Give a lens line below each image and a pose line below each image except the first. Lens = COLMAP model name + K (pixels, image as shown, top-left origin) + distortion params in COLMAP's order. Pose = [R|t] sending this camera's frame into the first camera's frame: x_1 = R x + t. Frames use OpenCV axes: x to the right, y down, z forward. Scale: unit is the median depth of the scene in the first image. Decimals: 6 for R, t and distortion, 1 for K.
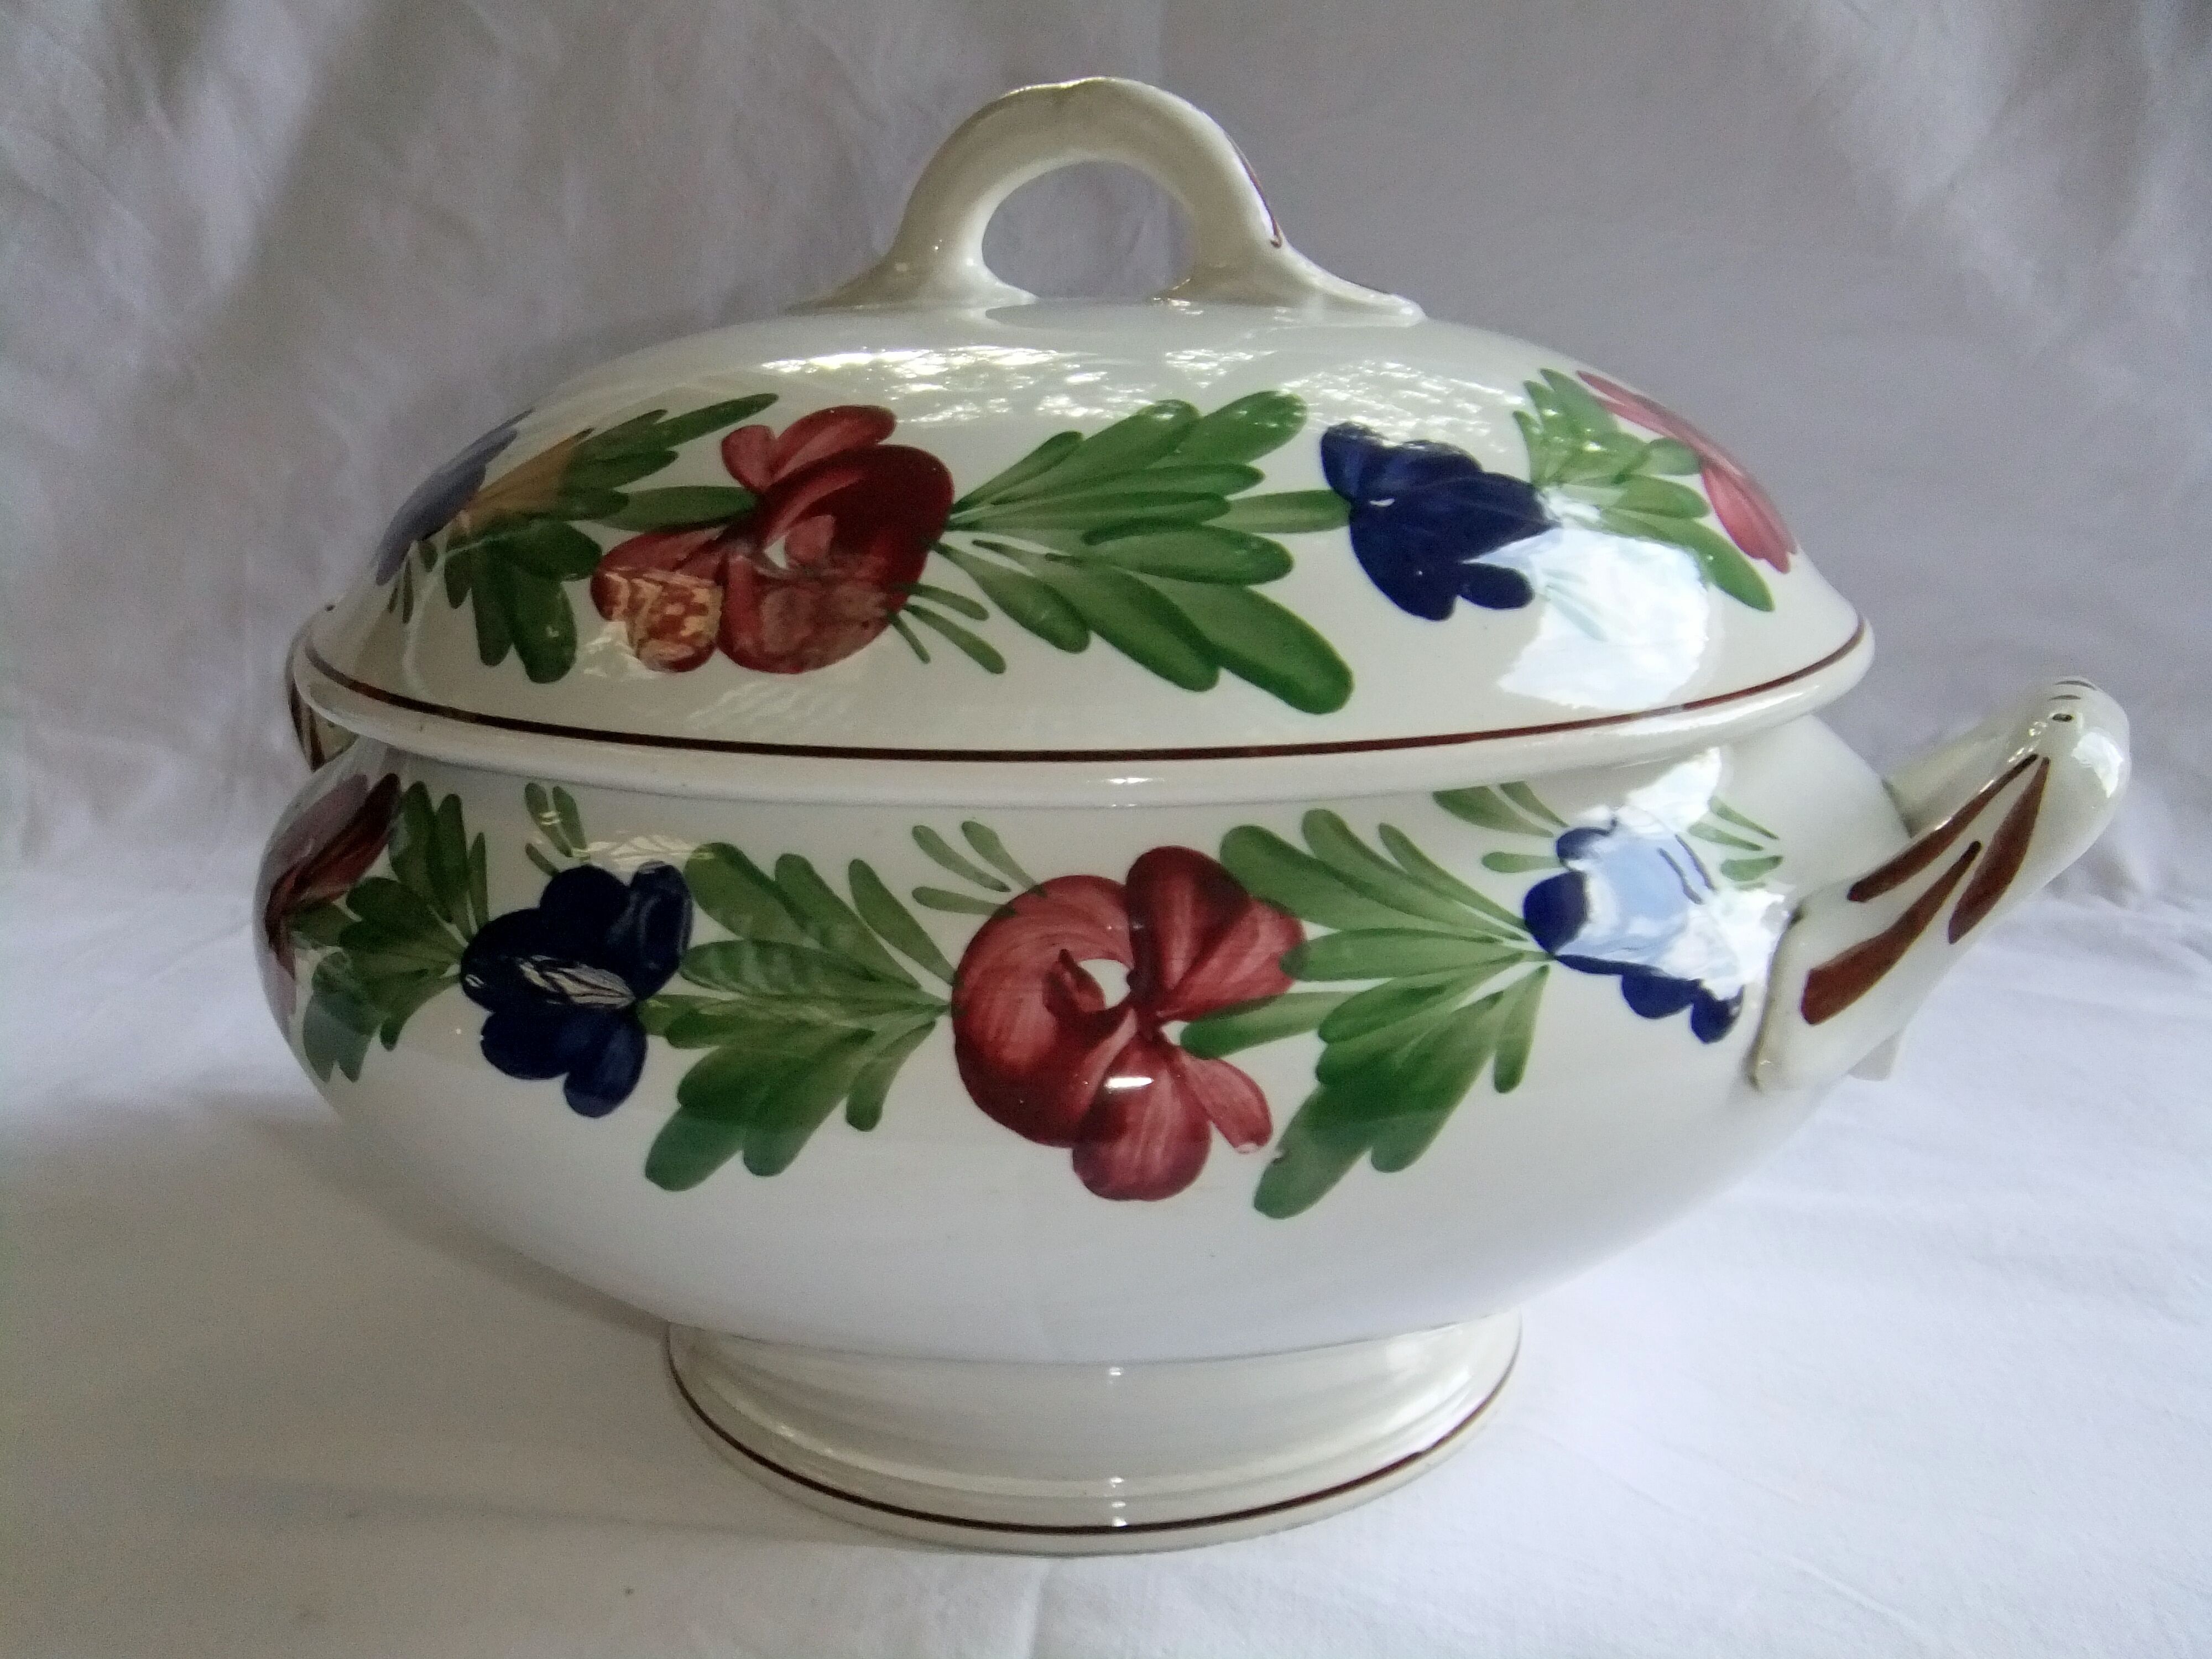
lens RADIAL K [[2258.1, 0, 1069.5], [0, 2258.1, 829.5], [0, 0, 1]] dist [-0.029255, -0.010687]
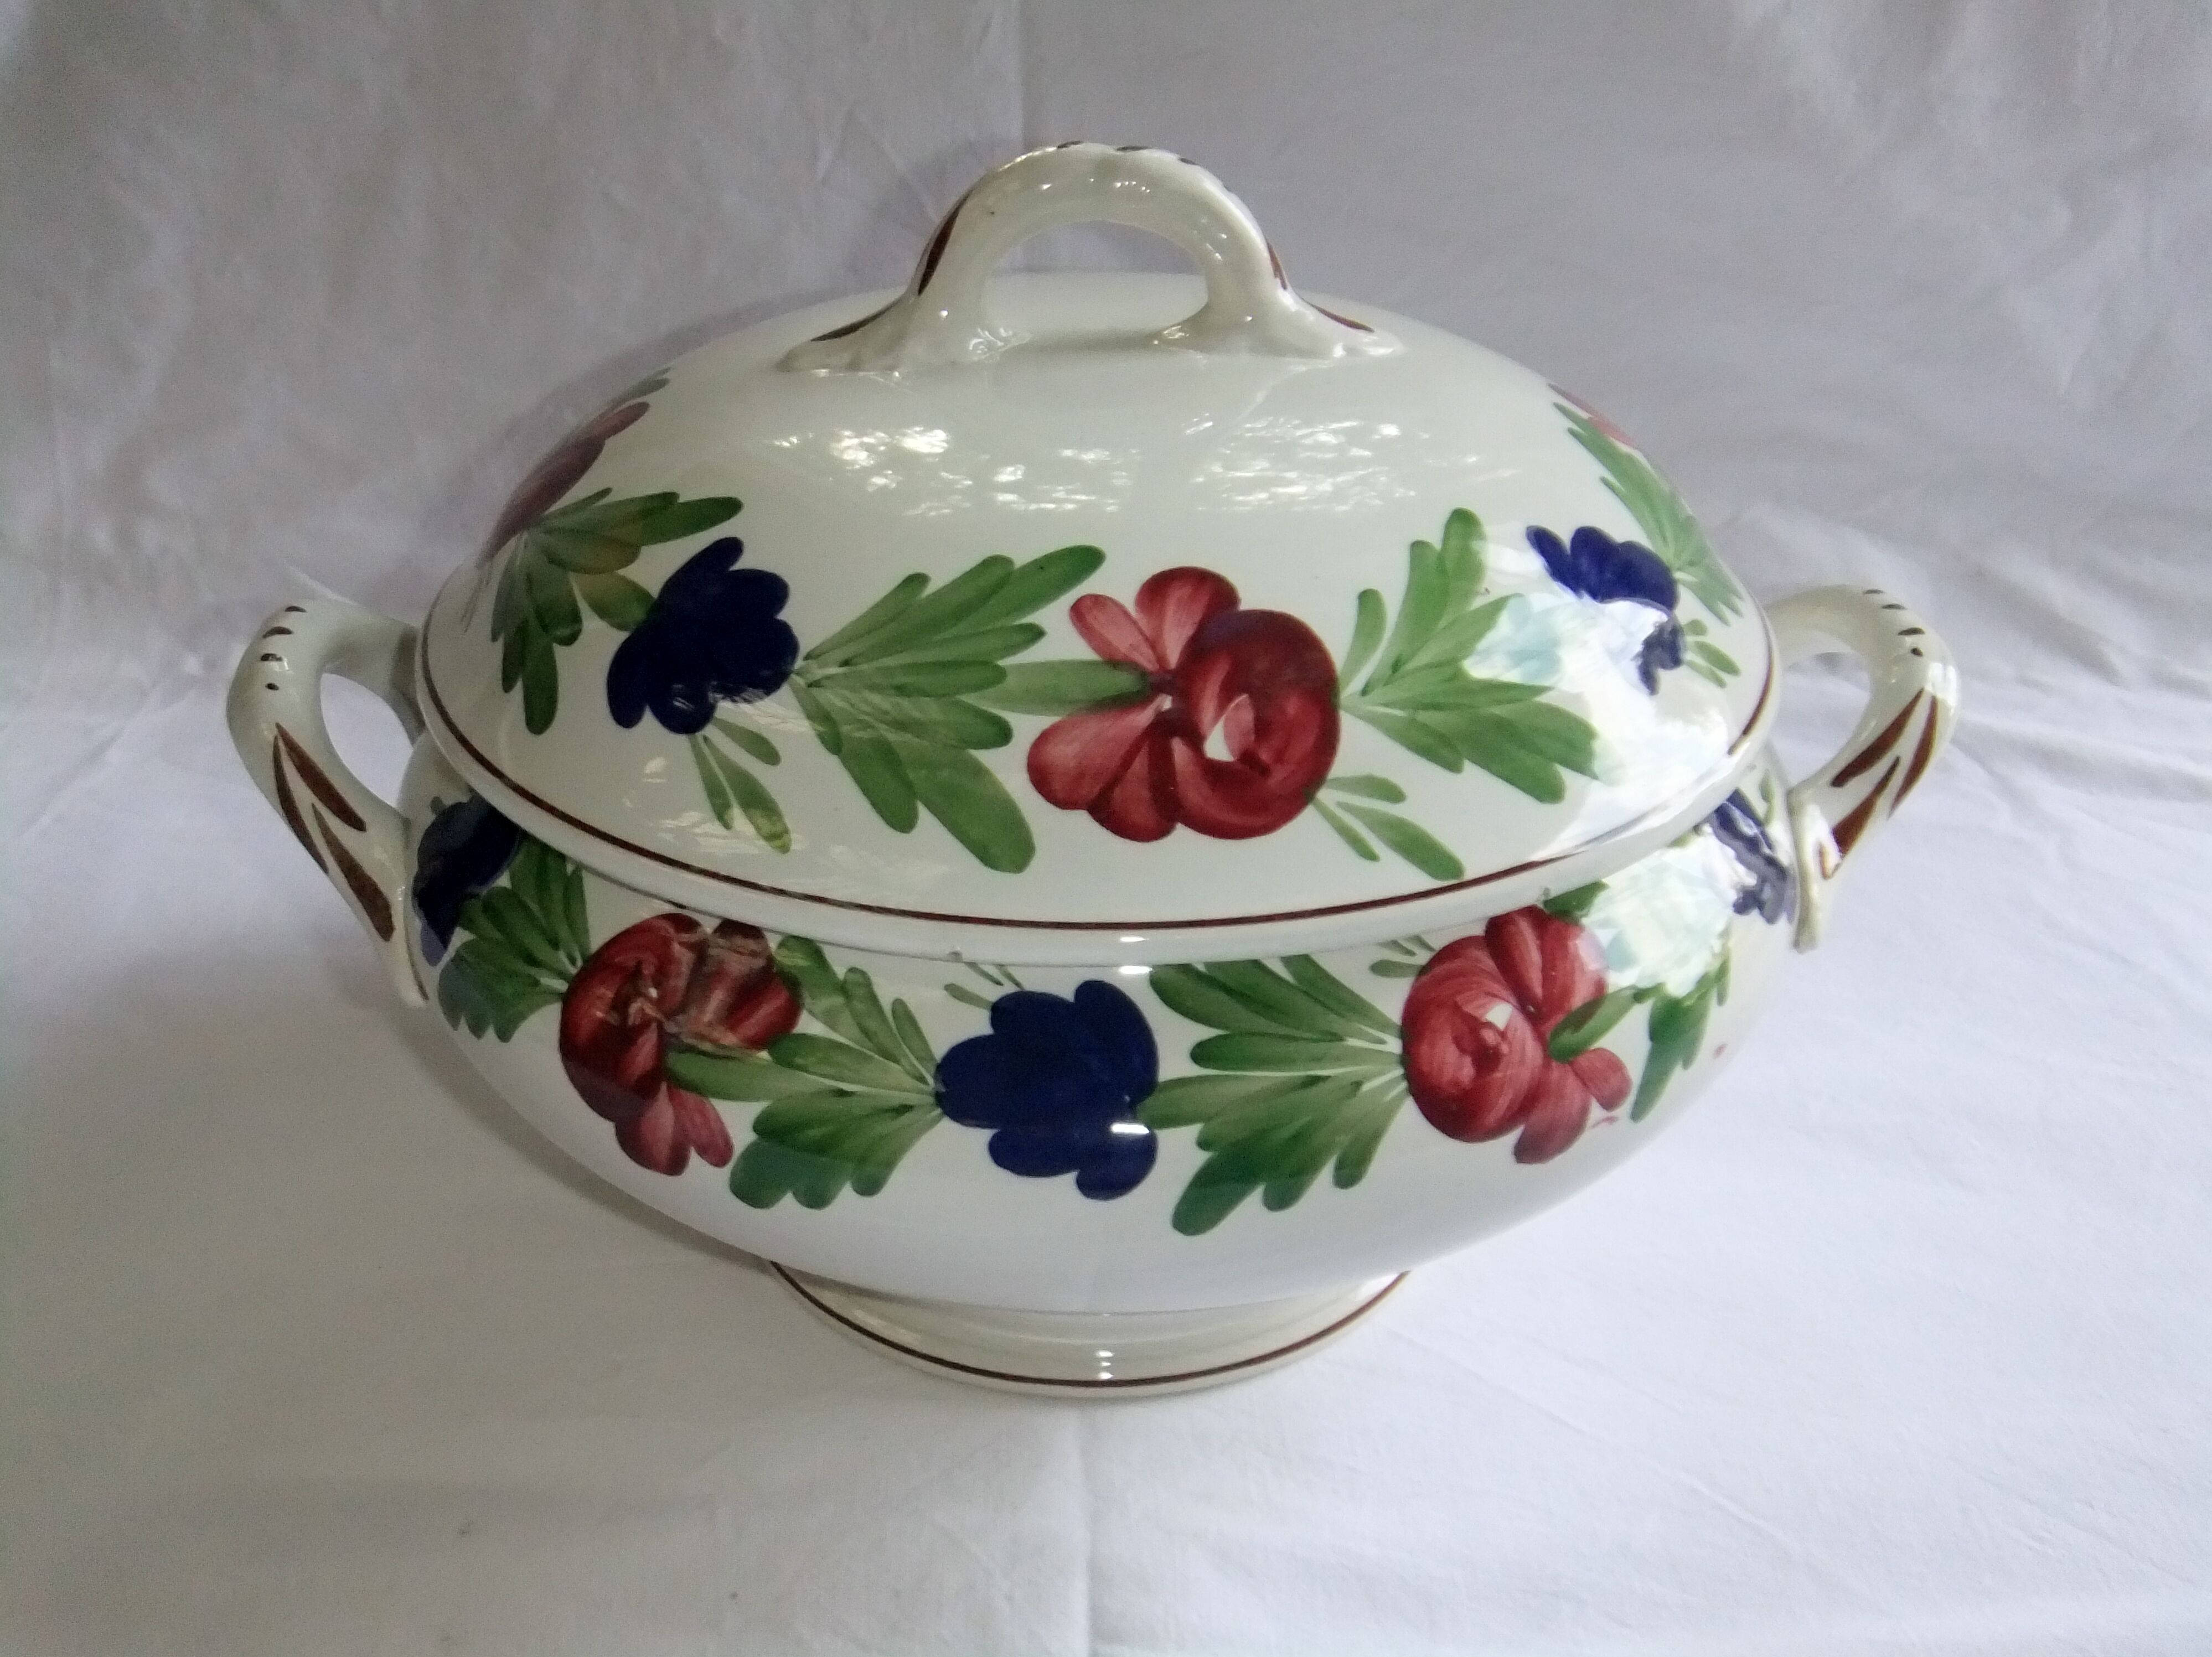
lens RADIAL K [[2263.7, 0, 1106.0], [0, 2263.7, 828.5], [0, 0, 1]] dist [-0.026393, -0.006396]
pose [[0.987874, -0.043188, 0.149133, -0.085200], [0.006680, 0.971467, 0.237081, -0.167705], [-0.155117, -0.233210, 0.959975, -0.030870]]
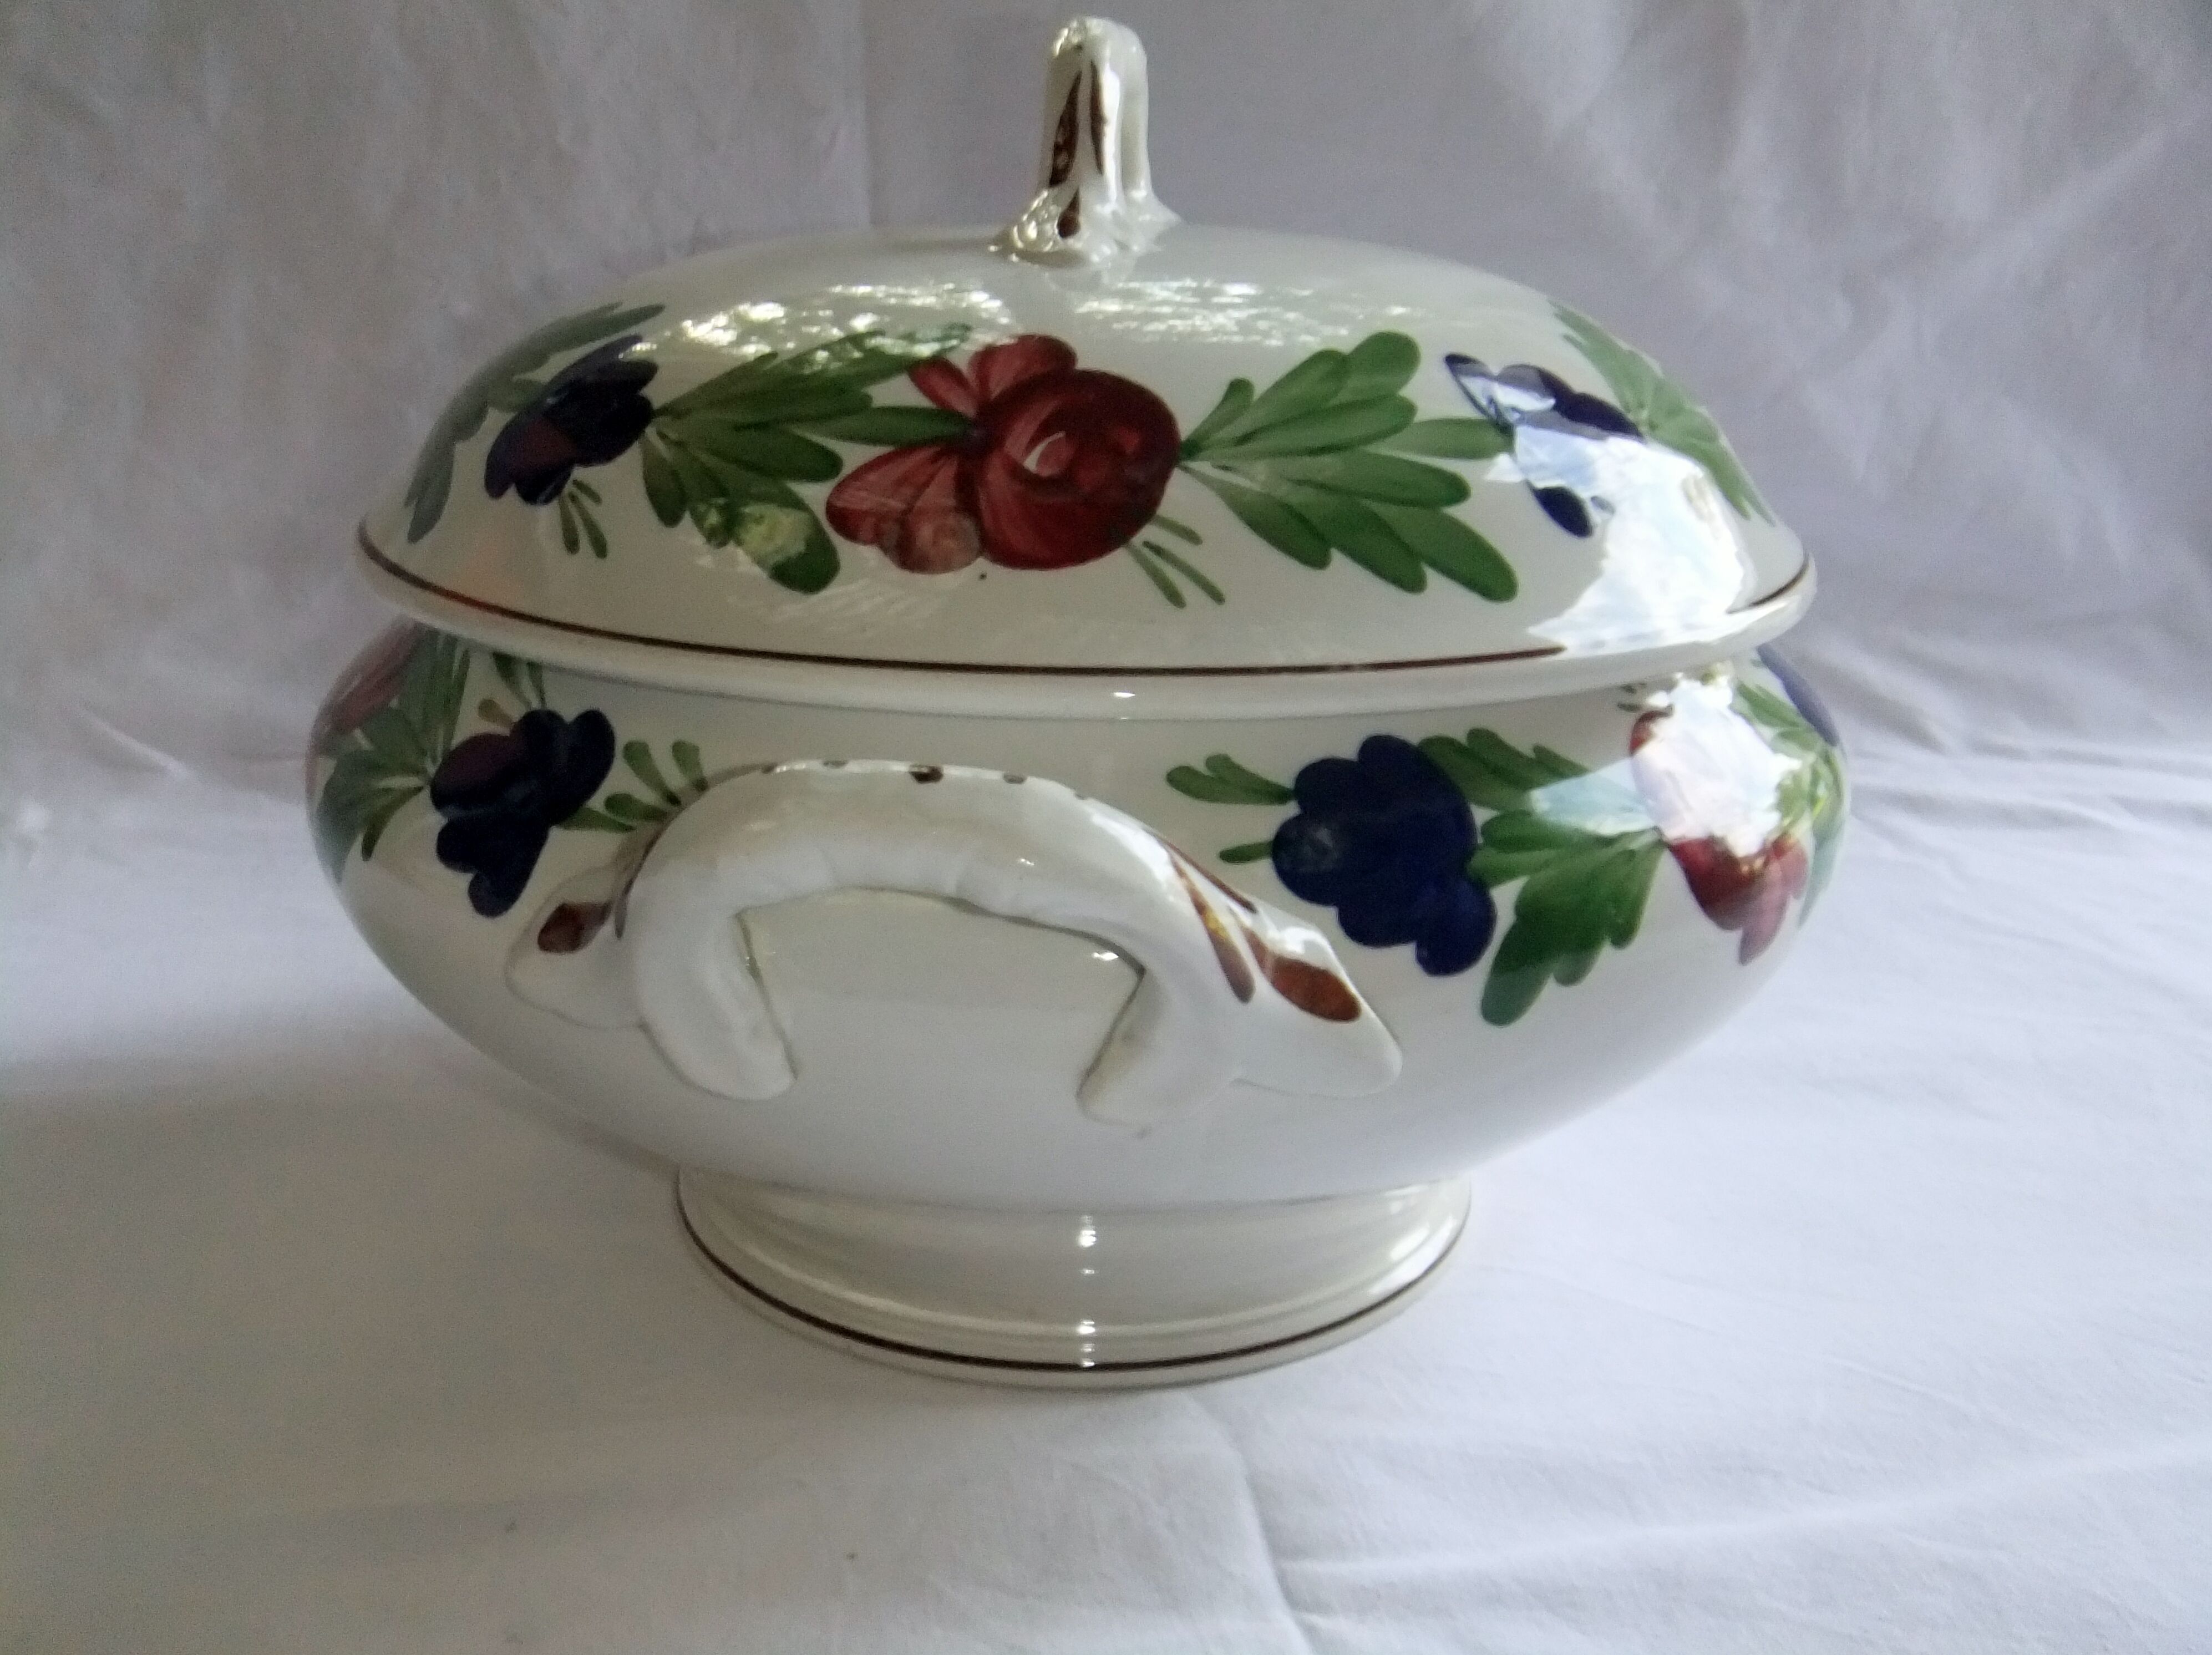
lens RADIAL K [[2263.1, 0, 1106.0], [0, 2263.1, 827.5], [0, 0, 1]] dist [-0.021863, -0.011712]
pose [[0.946900, -0.068105, 0.314231, -0.199309], [0.051433, 0.996808, 0.061055, -0.019502], [-0.317386, -0.041651, 0.947381, 0.016718]]
